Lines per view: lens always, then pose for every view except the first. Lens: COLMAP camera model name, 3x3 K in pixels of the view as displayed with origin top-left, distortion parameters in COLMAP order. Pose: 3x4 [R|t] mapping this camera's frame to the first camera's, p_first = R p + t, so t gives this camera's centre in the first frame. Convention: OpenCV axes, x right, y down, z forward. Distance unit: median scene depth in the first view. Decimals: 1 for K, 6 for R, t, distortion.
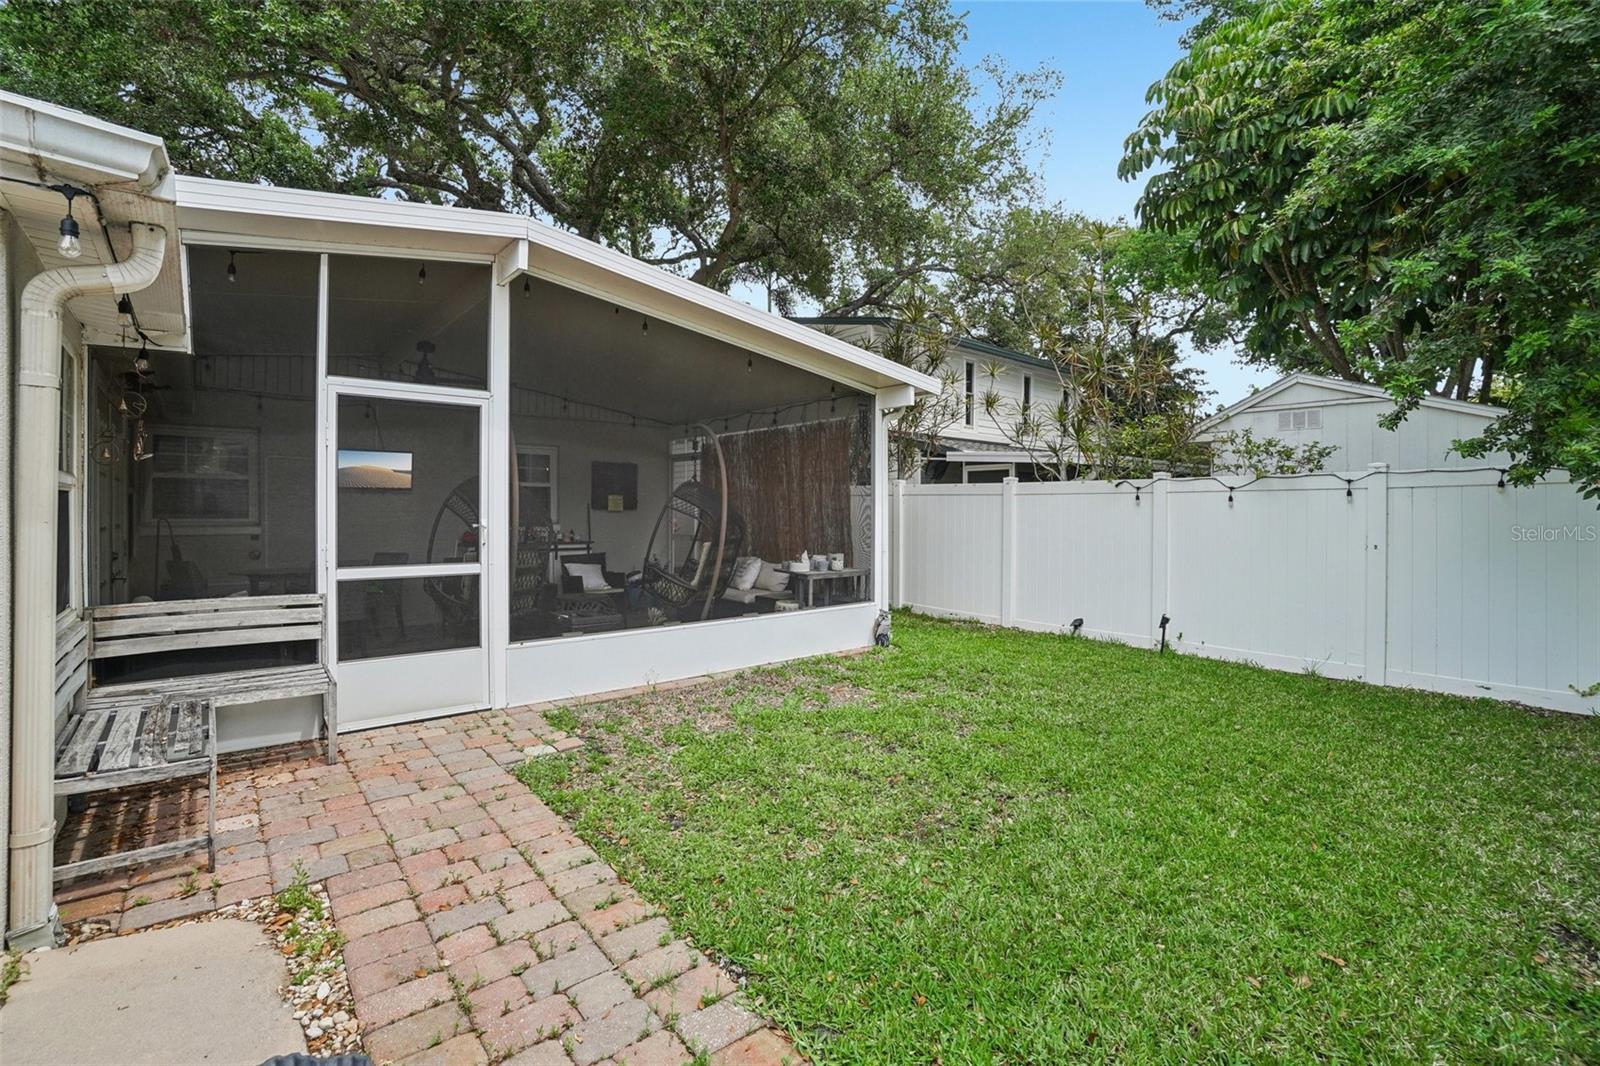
lens RADIAL K [[705.5, 0, 804.0], [0, 705.5, 515.2], [0, 0, 1]] dist [-0.009502, 0.000024]
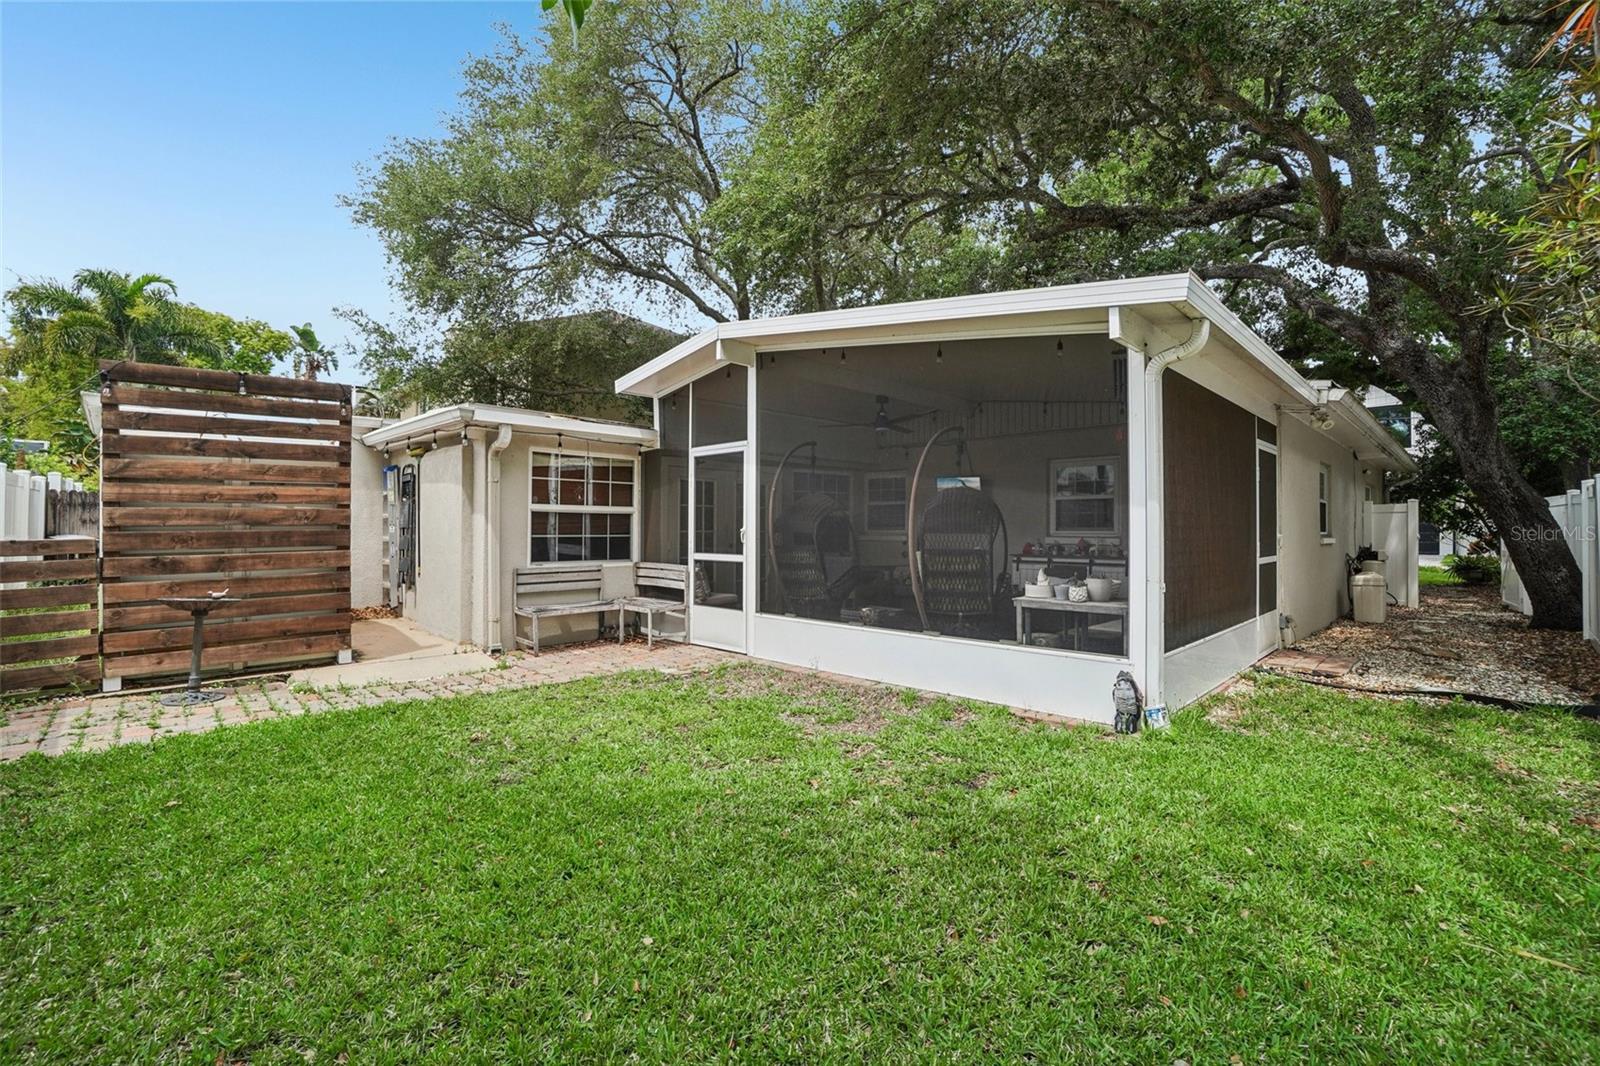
lens RADIAL K [[705.5, 0, 804.0], [0, 705.5, 515.2], [0, 0, 1]] dist [-0.009502, 0.000024]
pose [[0.101060, -0.023450, -0.994604, 1.065519], [-0.005900, 0.999690, -0.024169, 0.018652], [0.994863, 0.008311, 0.100891, 0.985763]]
